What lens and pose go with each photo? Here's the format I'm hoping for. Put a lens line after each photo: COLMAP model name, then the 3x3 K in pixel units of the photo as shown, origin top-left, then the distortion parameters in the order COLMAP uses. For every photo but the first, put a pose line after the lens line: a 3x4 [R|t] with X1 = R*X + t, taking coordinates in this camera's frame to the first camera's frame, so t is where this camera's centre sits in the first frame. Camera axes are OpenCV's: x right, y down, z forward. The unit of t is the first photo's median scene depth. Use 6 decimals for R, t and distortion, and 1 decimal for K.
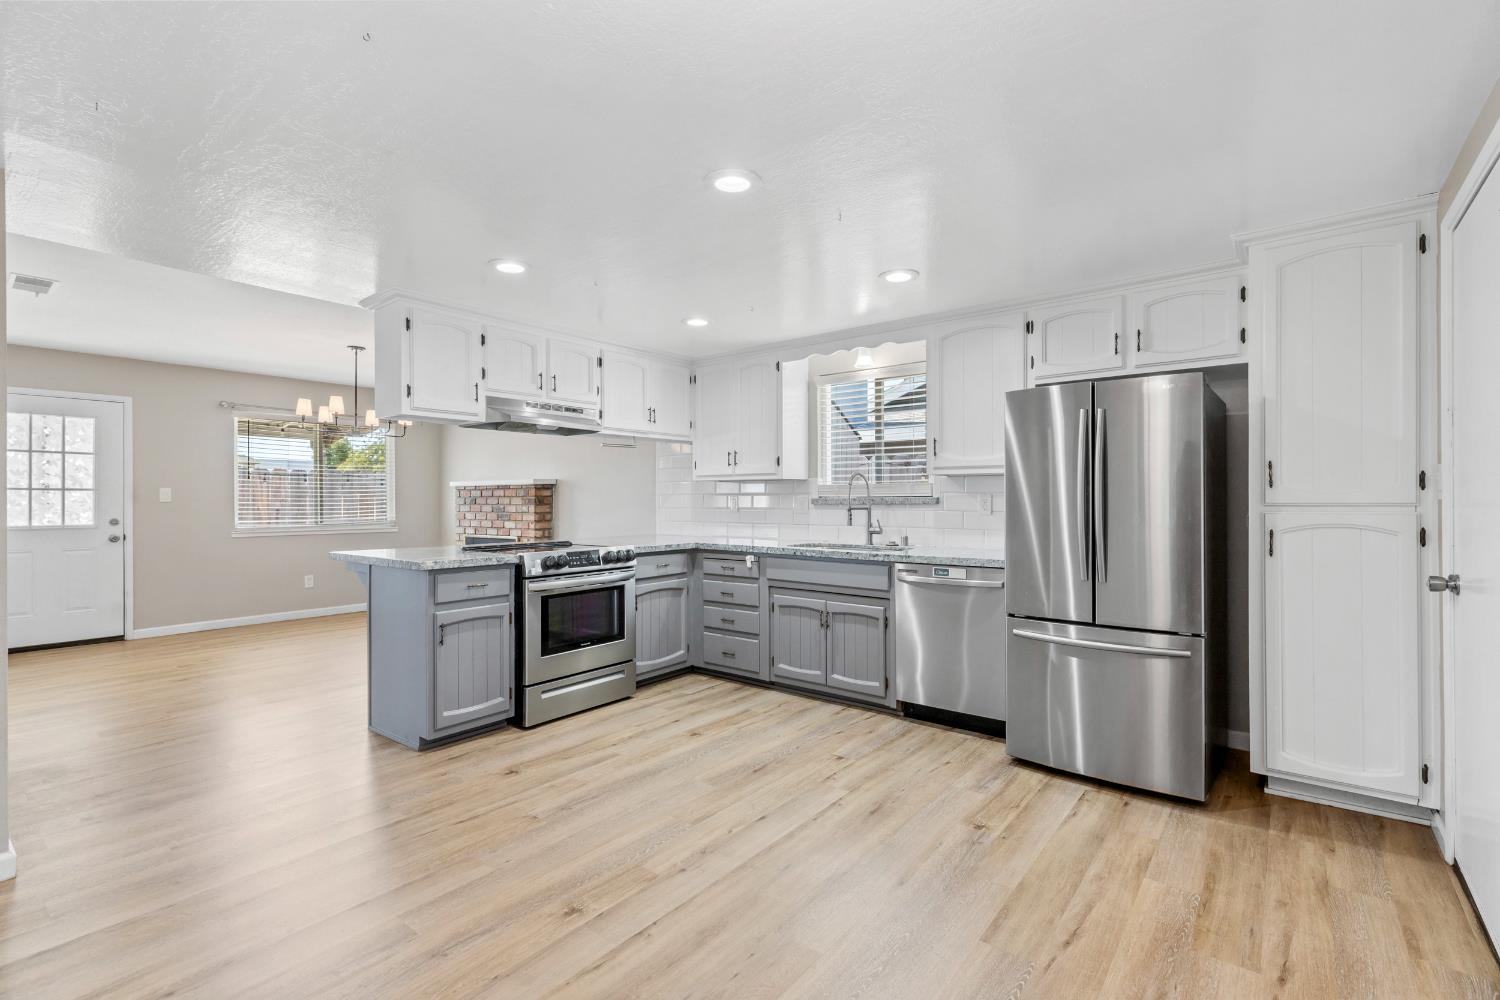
lens RADIAL K [[675.9, 0, 755.0], [0, 675.9, 501.1], [0, 0, 1]] dist [0.006409, -0.001112]
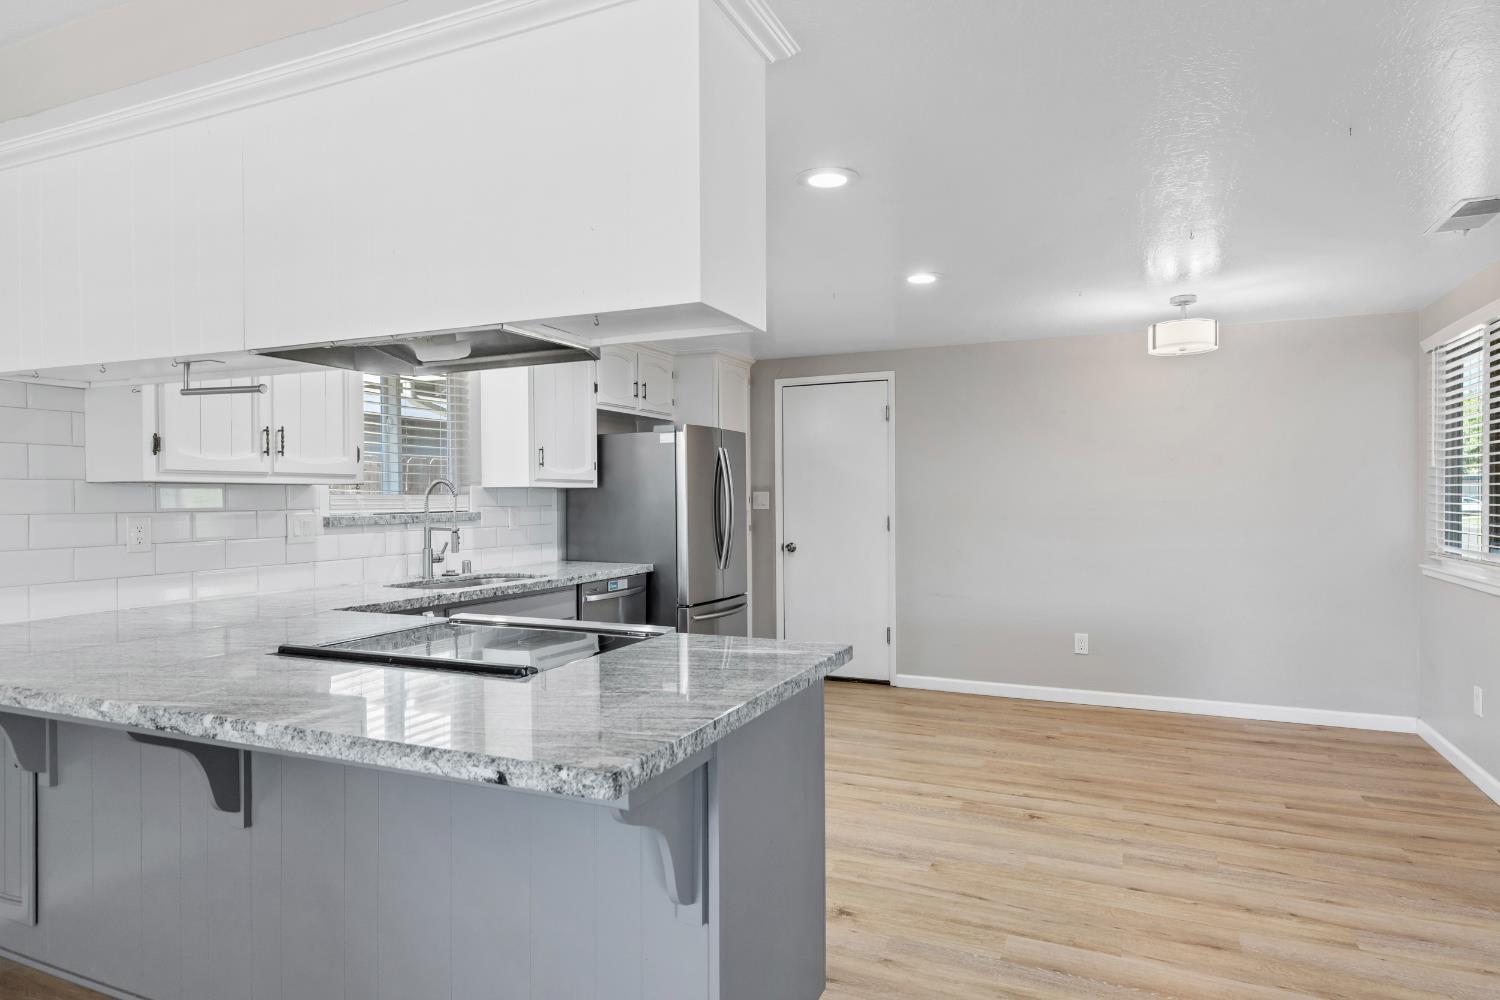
lens RADIAL K [[852.7, 0, 755.6], [0, 852.7, 504.5], [0, 0, 1]] dist [0.004860, 0.000728]
pose [[-0.249614, -0.005083, 0.968332, -0.946722], [0.007963, 0.999942, 0.007301, -0.022446], [-0.968313, 0.009533, -0.249559, 1.038738]]
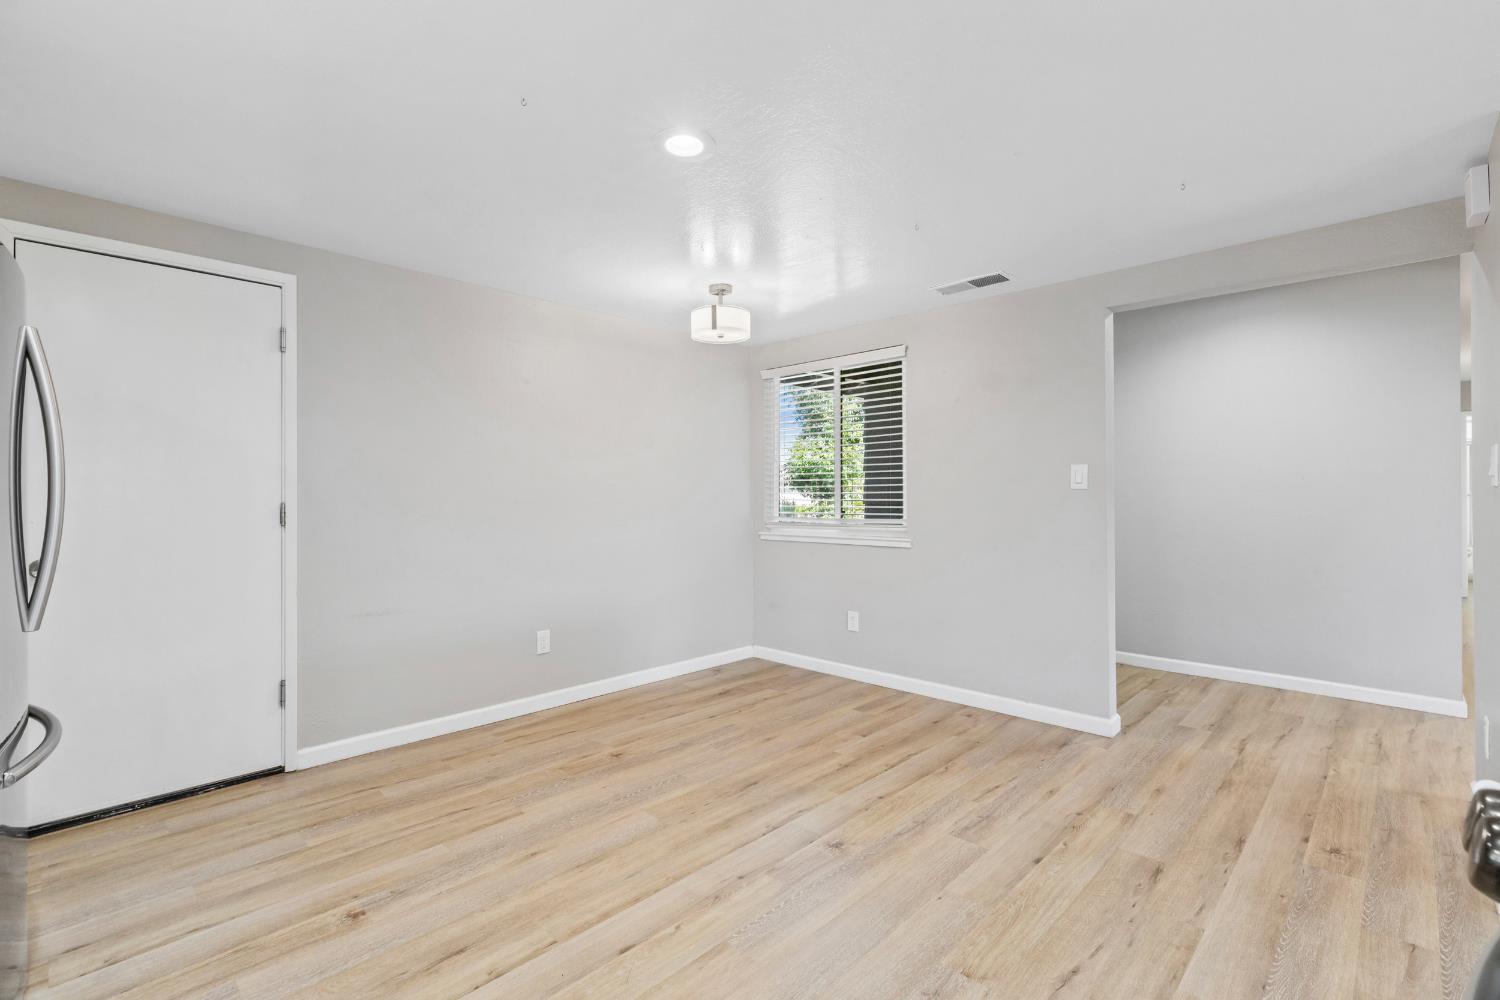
lens RADIAL K [[675.9, 0, 752.8], [0, 675.9, 497.9], [0, 0, 1]] dist [0.006409, -0.001112]
pose [[-0.995495, 0.004822, 0.094696, -0.126144], [0.005248, 0.999977, 0.004251, 0.005138], [-0.094673, 0.004729, -0.995497, 1.136721]]
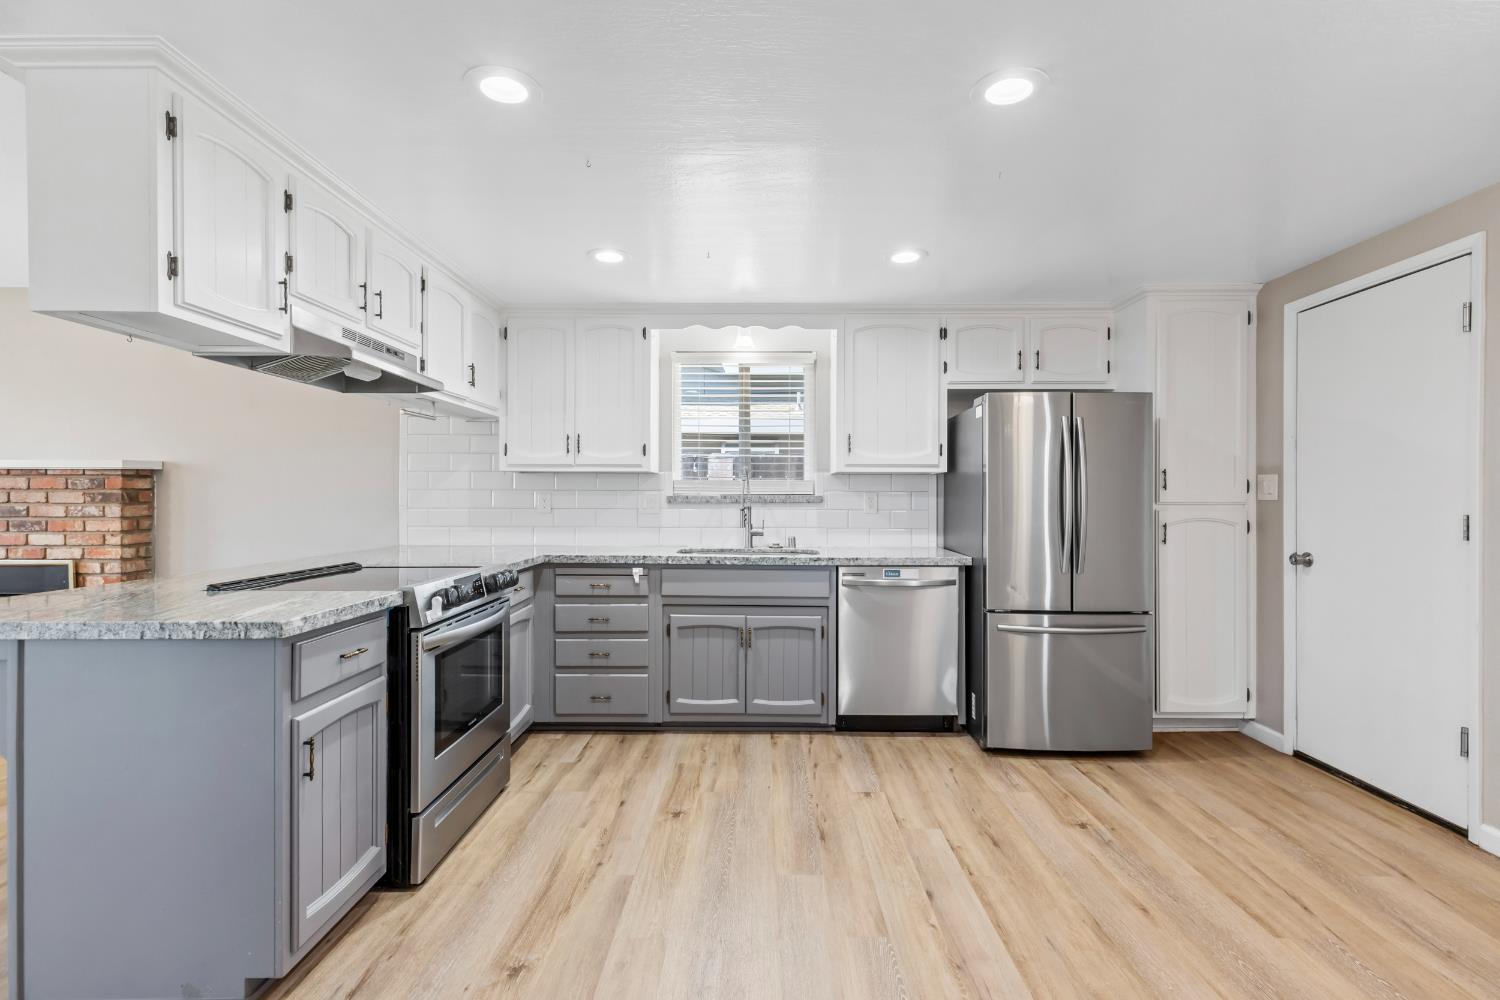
lens RADIAL K [[675.9, 0, 755.9], [0, 675.9, 500.8], [0, 0, 1]] dist [0.006409, -0.001112]
pose [[0.788070, 0.002107, 0.615582, -0.440669], [-0.003290, 0.999994, 0.000789, 0.001023], [-0.615577, -0.002647, 0.788072, 0.336475]]
